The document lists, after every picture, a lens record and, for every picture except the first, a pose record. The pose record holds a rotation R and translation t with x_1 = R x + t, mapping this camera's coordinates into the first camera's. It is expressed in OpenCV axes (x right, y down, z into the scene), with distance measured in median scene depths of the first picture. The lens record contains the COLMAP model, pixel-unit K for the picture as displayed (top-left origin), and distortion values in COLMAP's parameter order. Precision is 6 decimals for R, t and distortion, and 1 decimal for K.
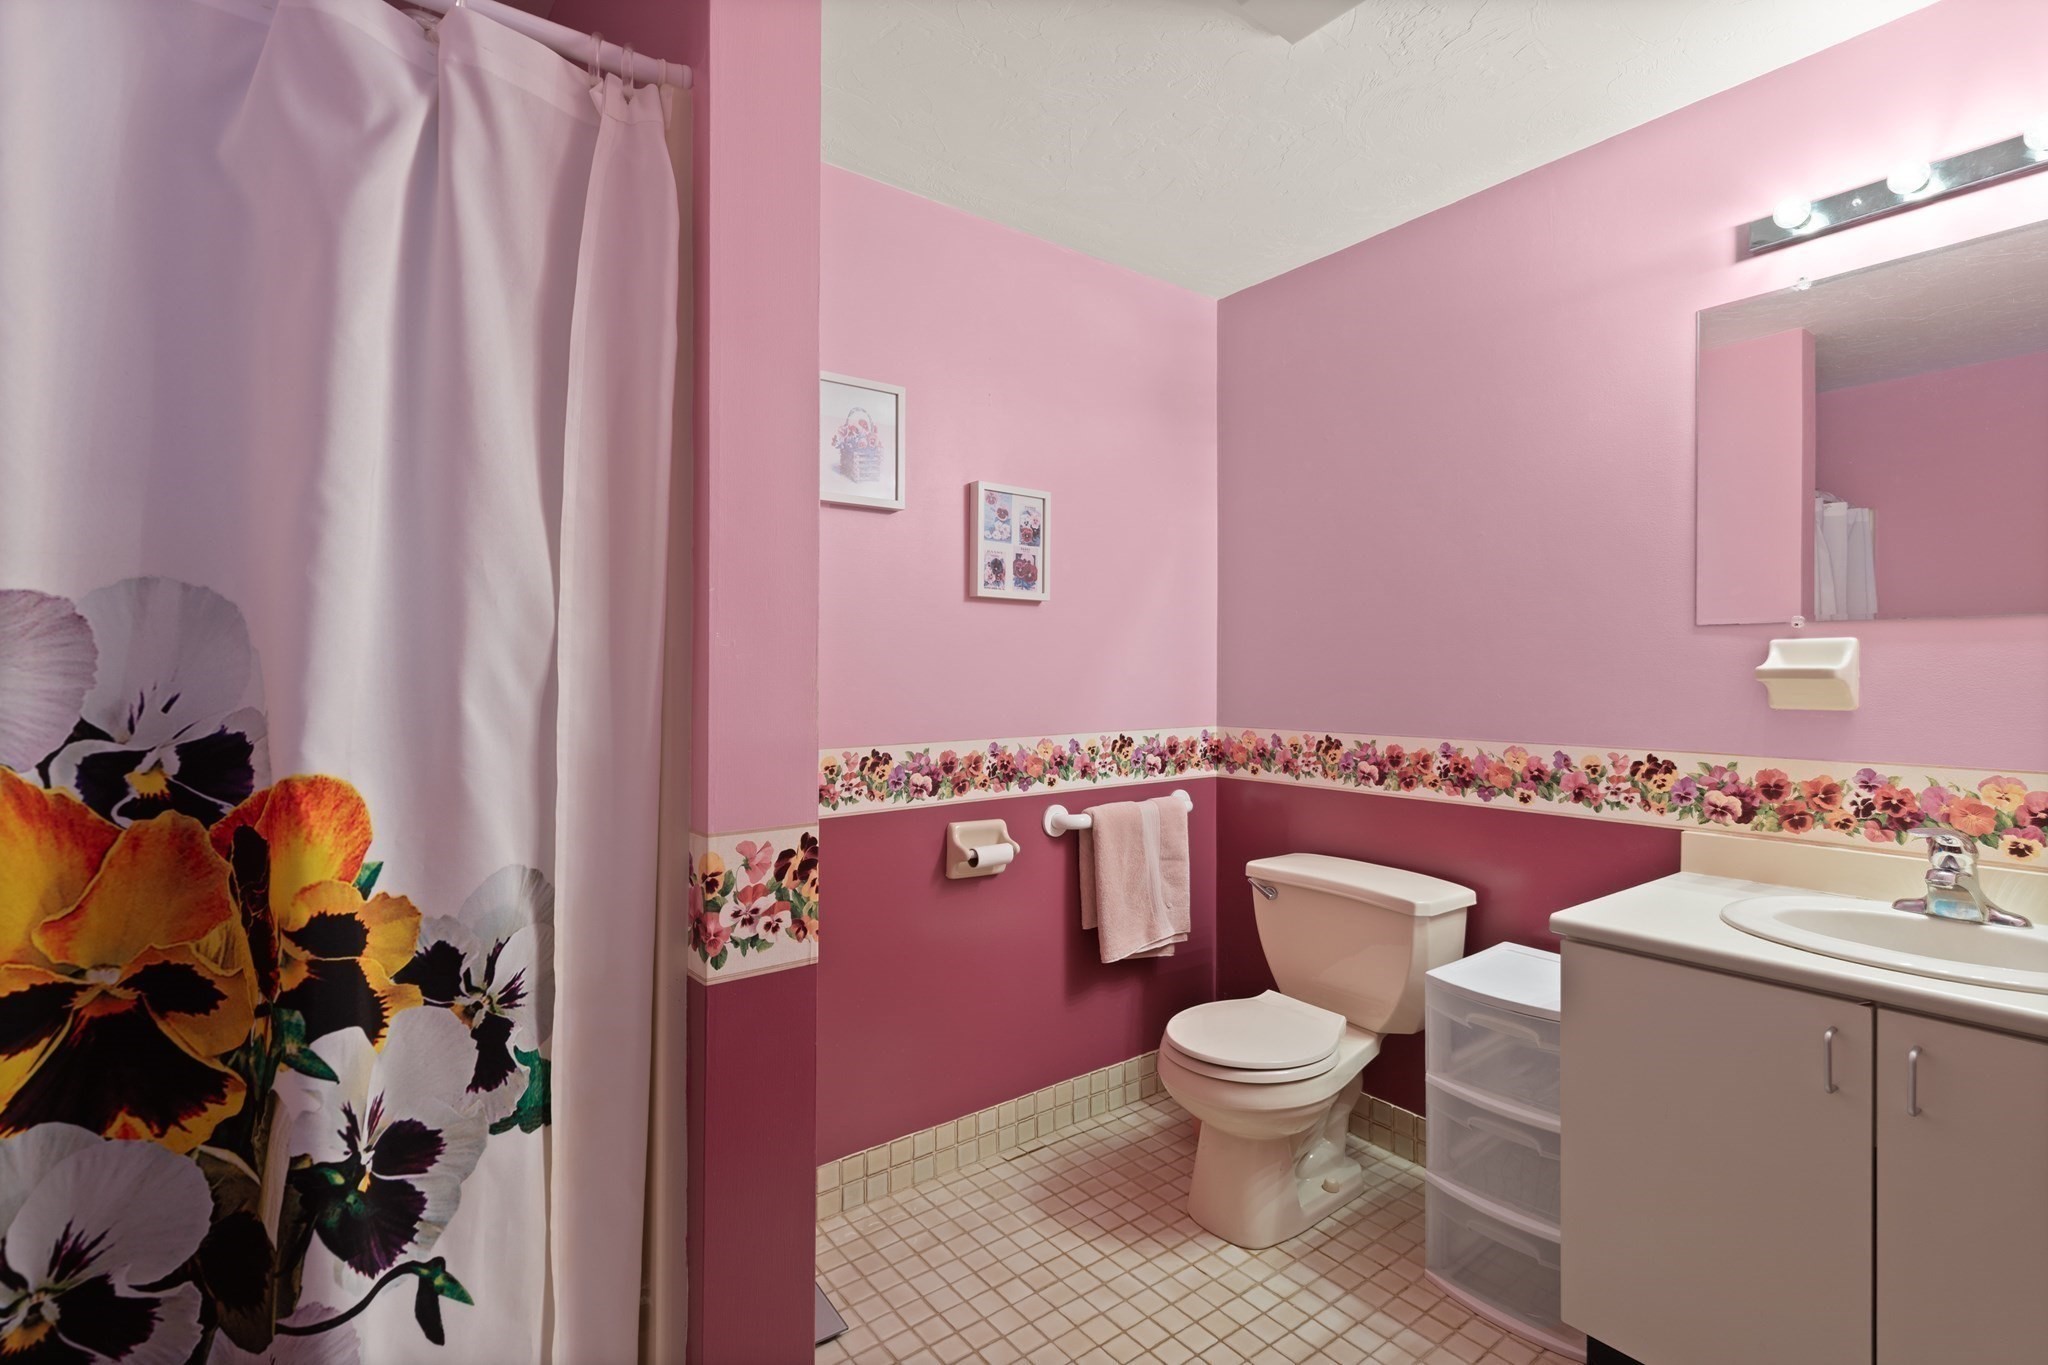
lens RADIAL K [[940.2, 0, 1021.7], [0, 940.2, 684.7], [0, 0, 1]] dist [0.000483, -0.001063]
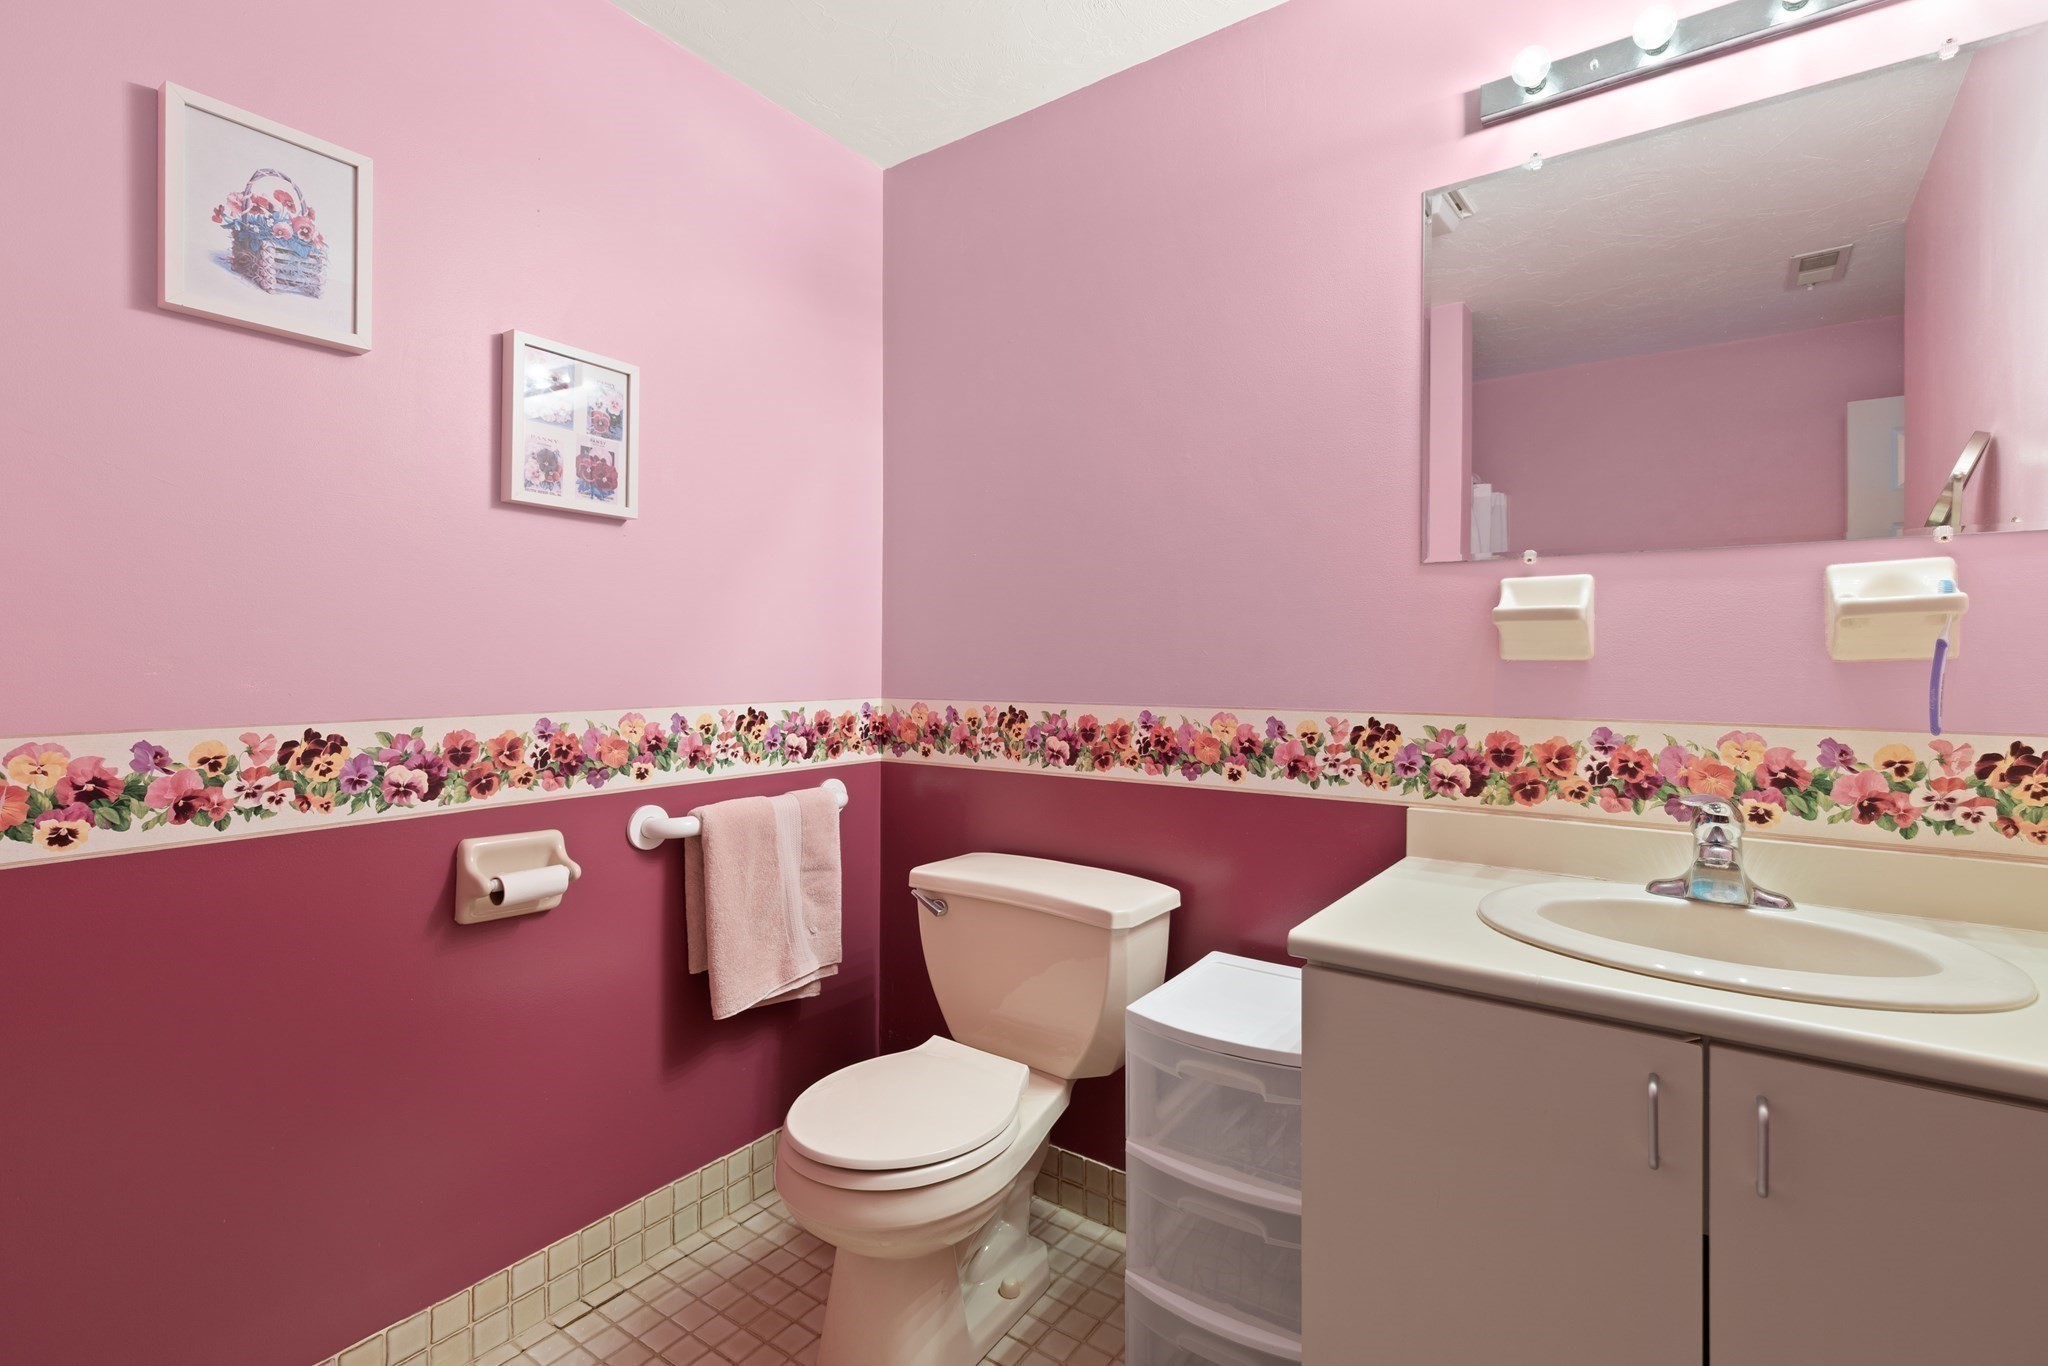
lens RADIAL K [[934.5, 0, 1031.2], [0, 934.5, 682.3], [0, 0, 1]] dist [0.006139, -0.000564]
pose [[0.949528, 0.000457, 0.313683, 0.100321], [-0.002352, 0.999981, 0.005663, 0.032754], [-0.313675, -0.006115, 0.949511, 0.258249]]
